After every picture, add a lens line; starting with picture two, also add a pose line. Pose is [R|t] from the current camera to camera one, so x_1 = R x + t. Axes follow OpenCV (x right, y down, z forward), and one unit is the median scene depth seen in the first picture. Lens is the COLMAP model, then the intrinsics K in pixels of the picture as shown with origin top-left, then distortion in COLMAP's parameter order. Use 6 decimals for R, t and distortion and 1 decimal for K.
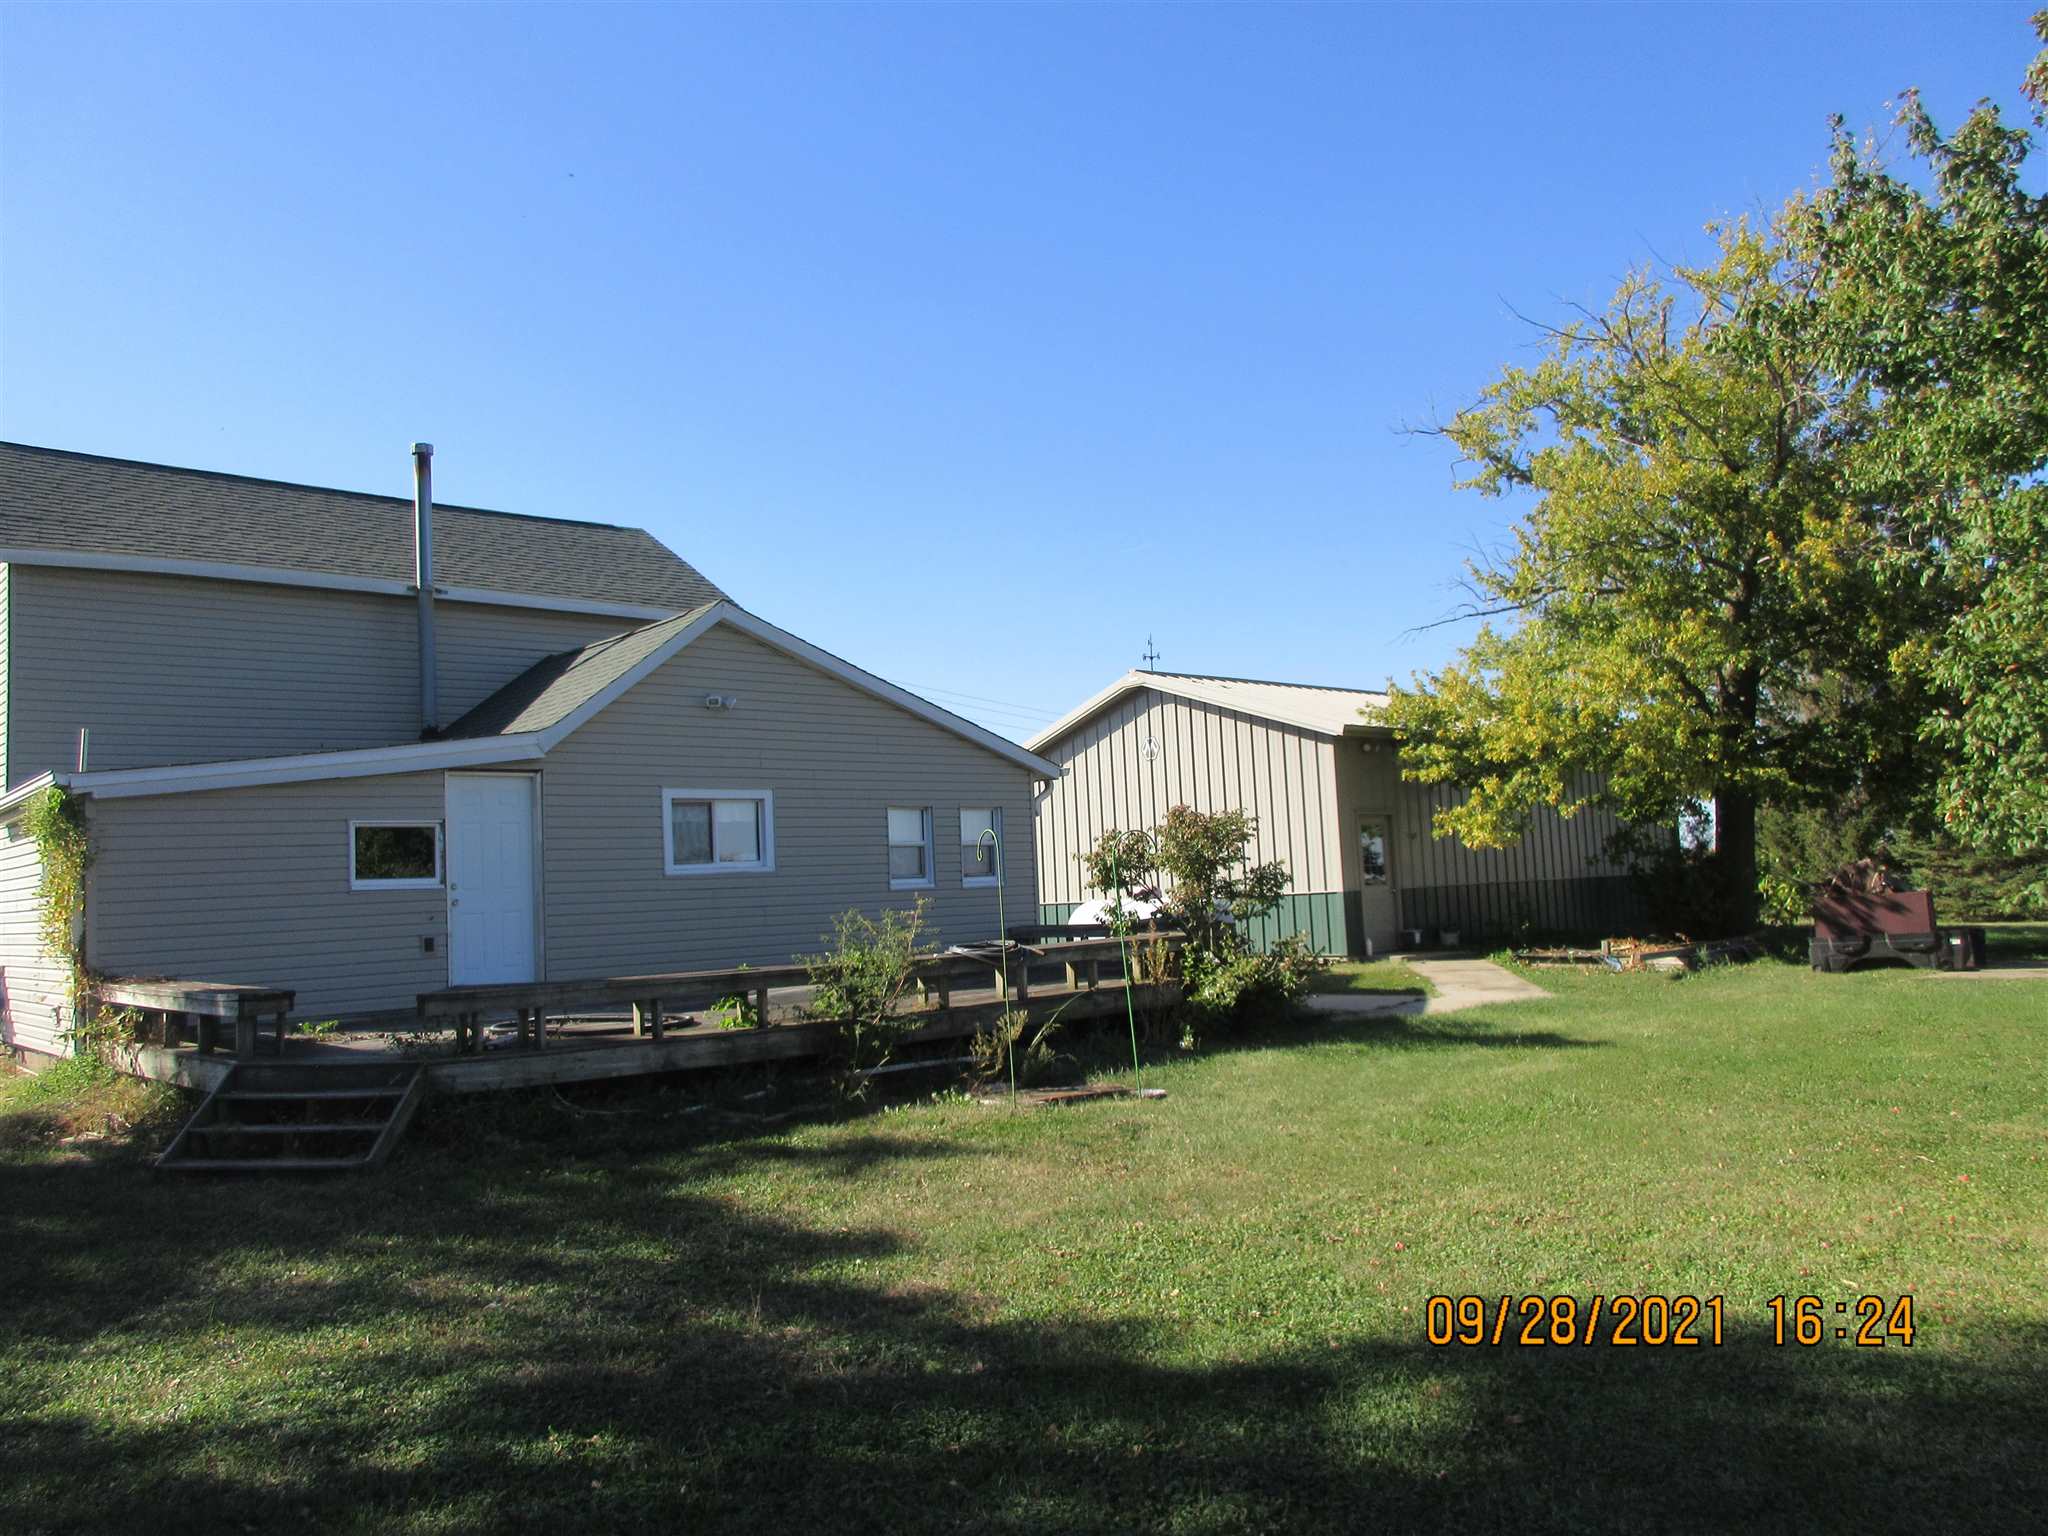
lens RADIAL K [[1521.4, 0, 1022.4], [0, 1521.4, 759.0], [0, 0, 1]] dist [-0.002770, 0.011101]
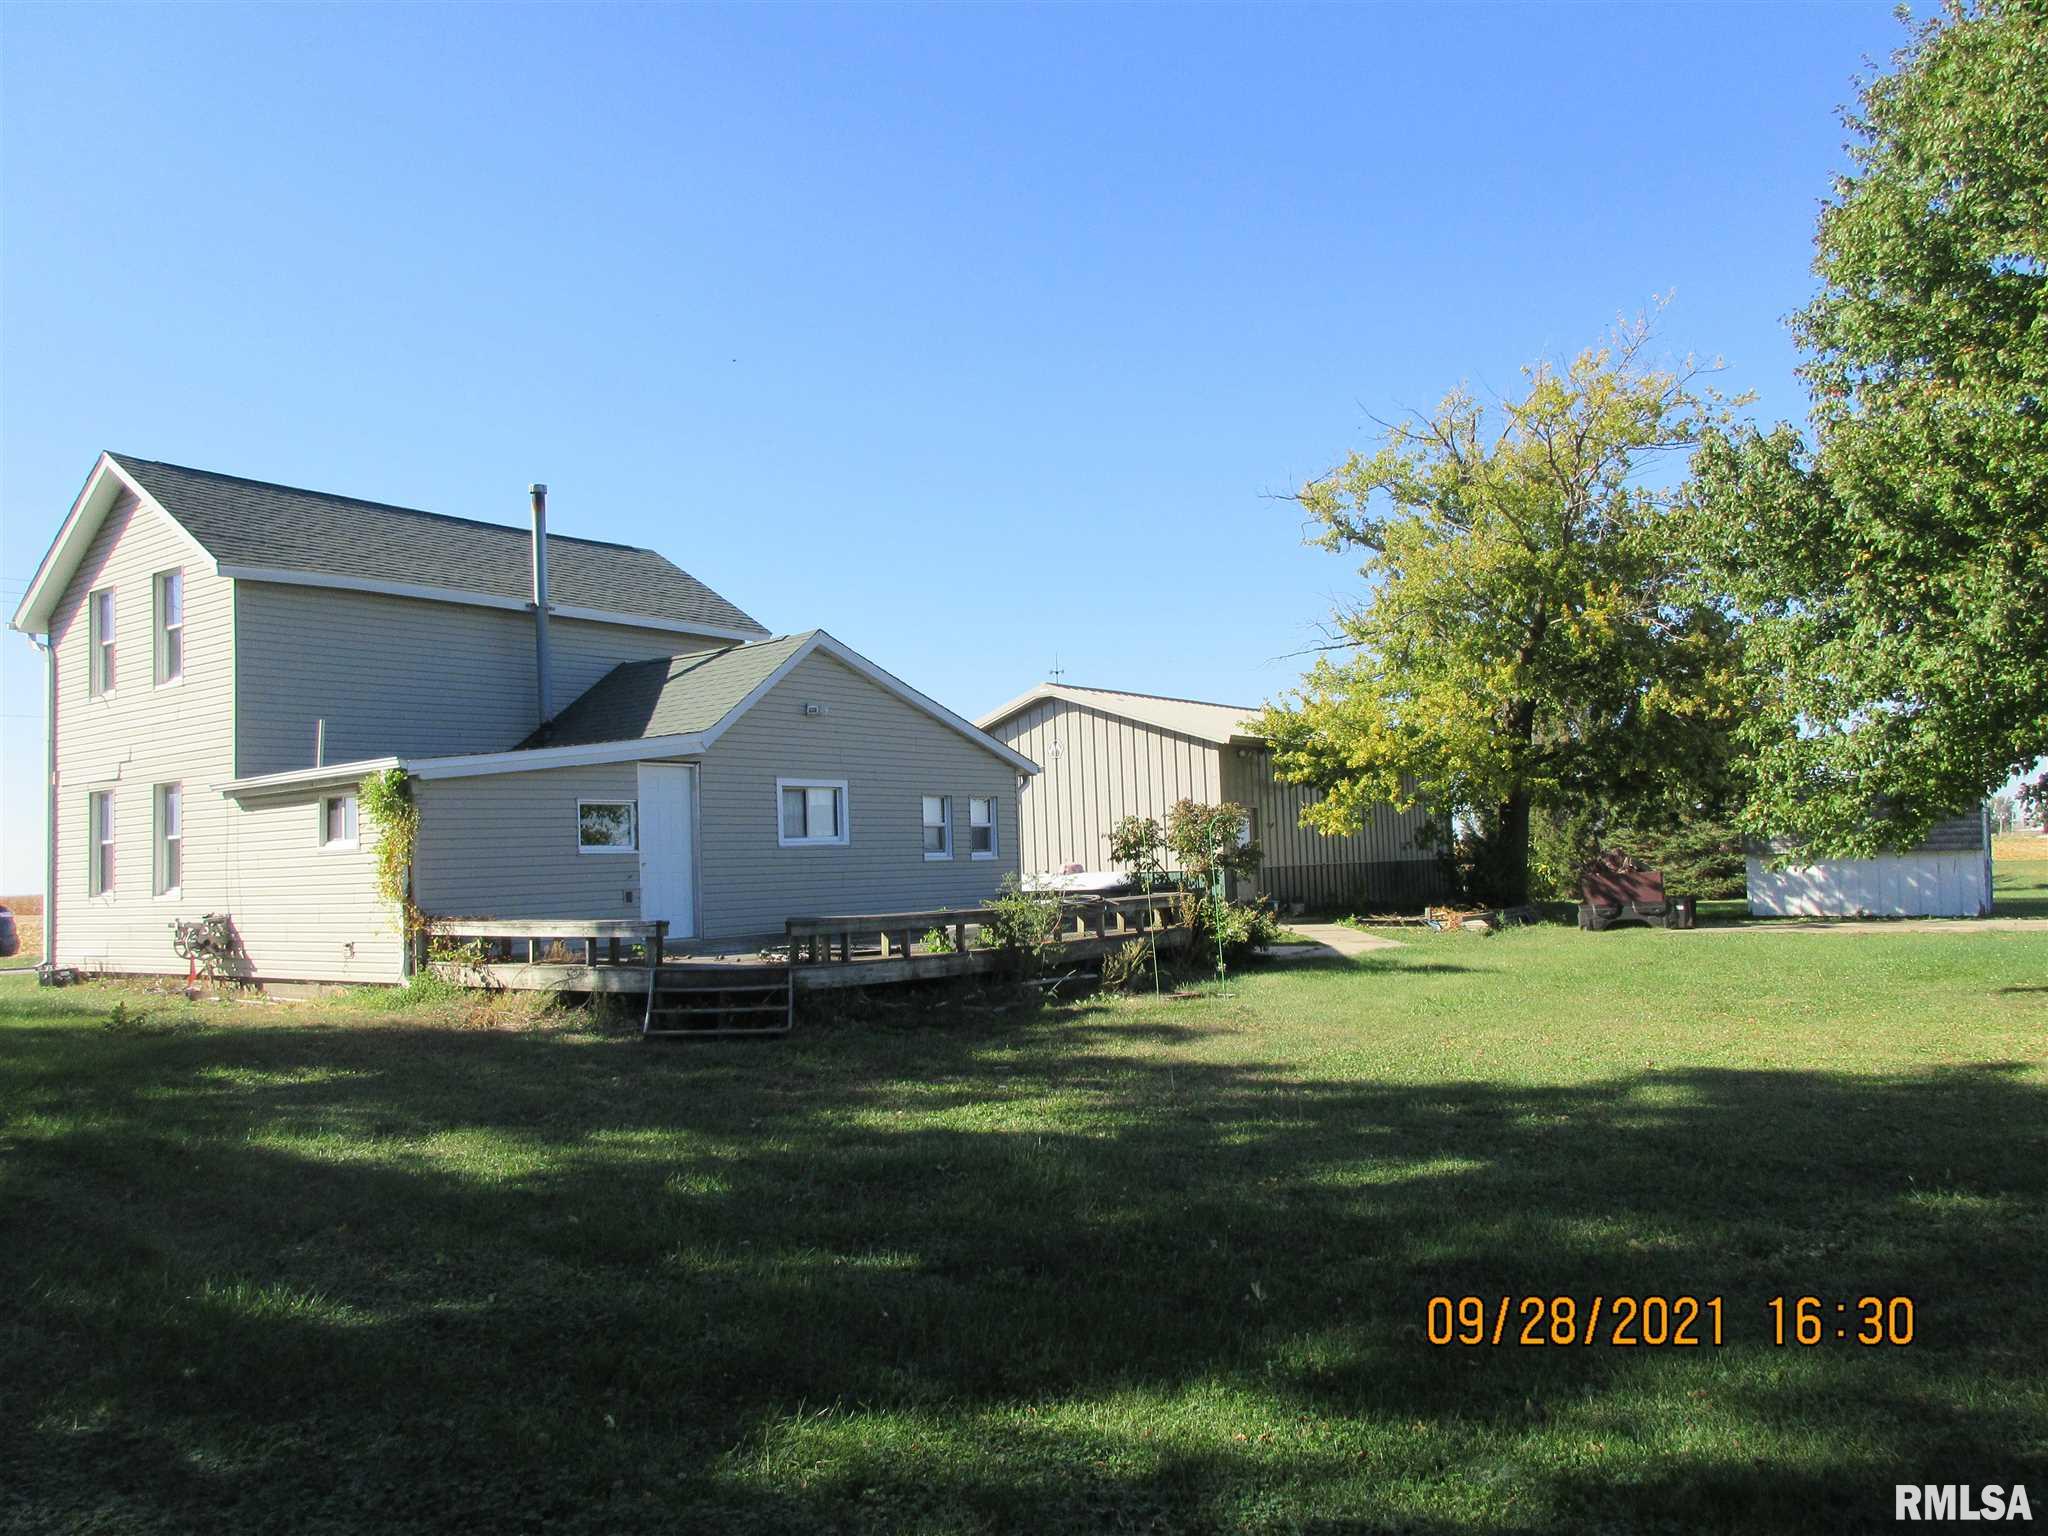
lens RADIAL K [[1521.4, 0, 1023.1], [0, 1521.4, 758.0], [0, 0, 1]] dist [-0.002770, 0.011101]
pose [[0.982652, 0.023461, 0.183967, -0.235838], [-0.024875, 0.999676, 0.005379, -0.007940], [-0.183781, -0.009862, 0.982918, -0.249340]]
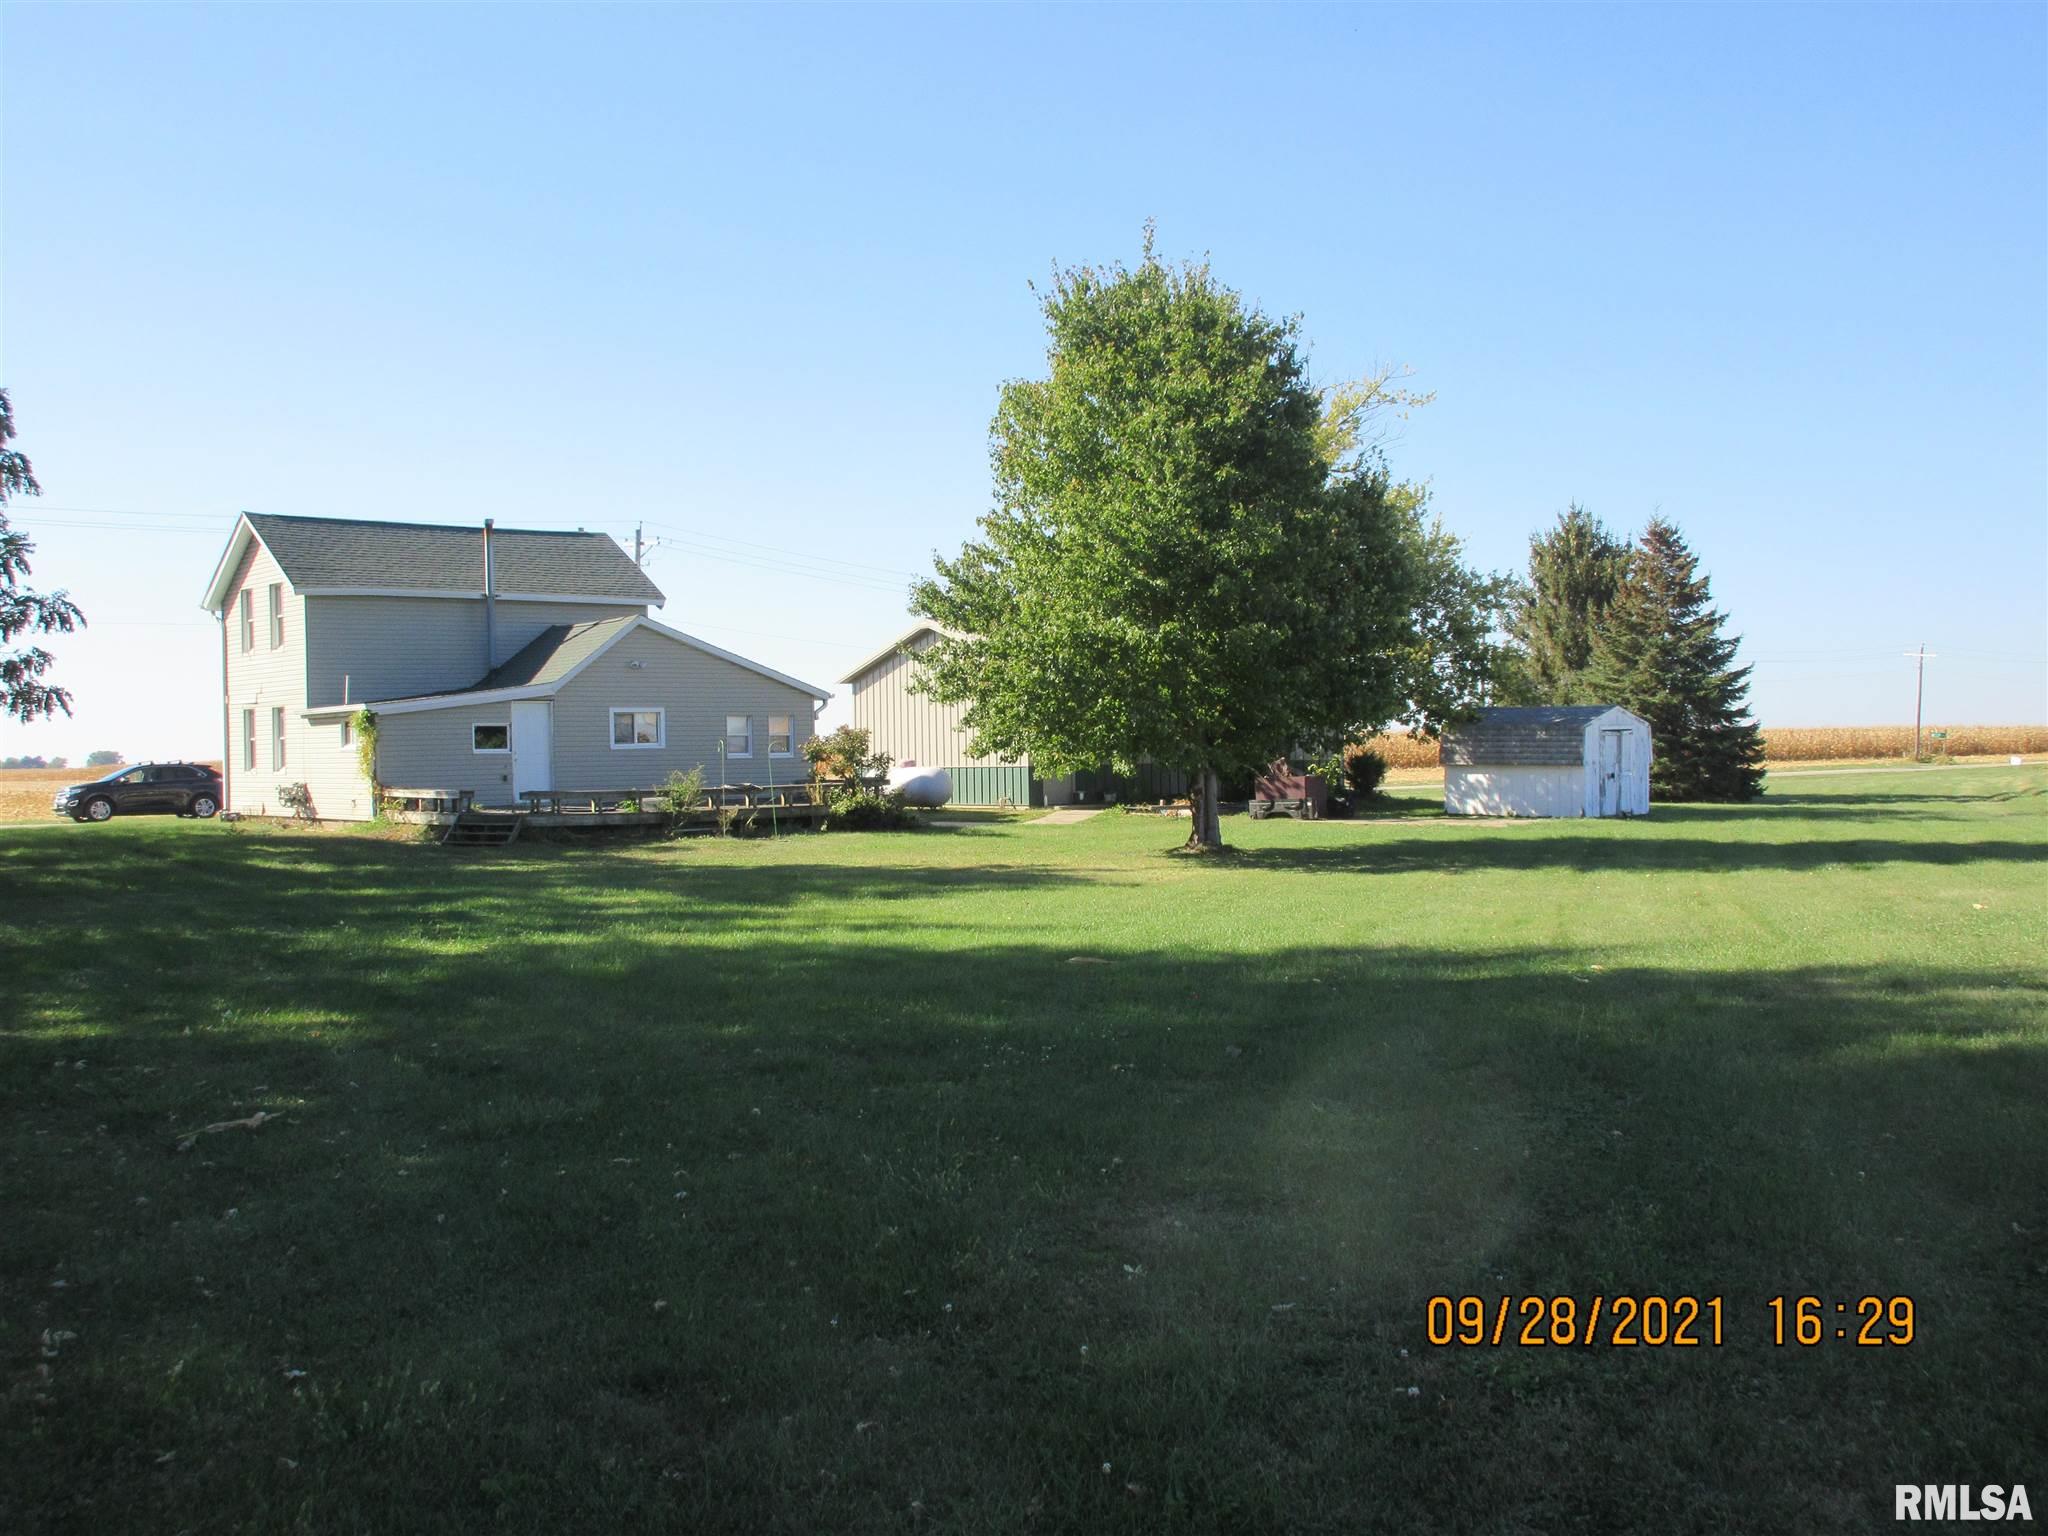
lens RADIAL K [[2056.5, 0, 1007.3], [0, 2056.5, 750.5], [0, 0, 1]] dist [0.005578, 0.000000]
pose [[0.997555, 0.029020, -0.063580, 0.426726], [-0.023329, 0.995803, 0.088494, -0.161380], [0.065881, -0.086794, 0.994046, -1.548007]]
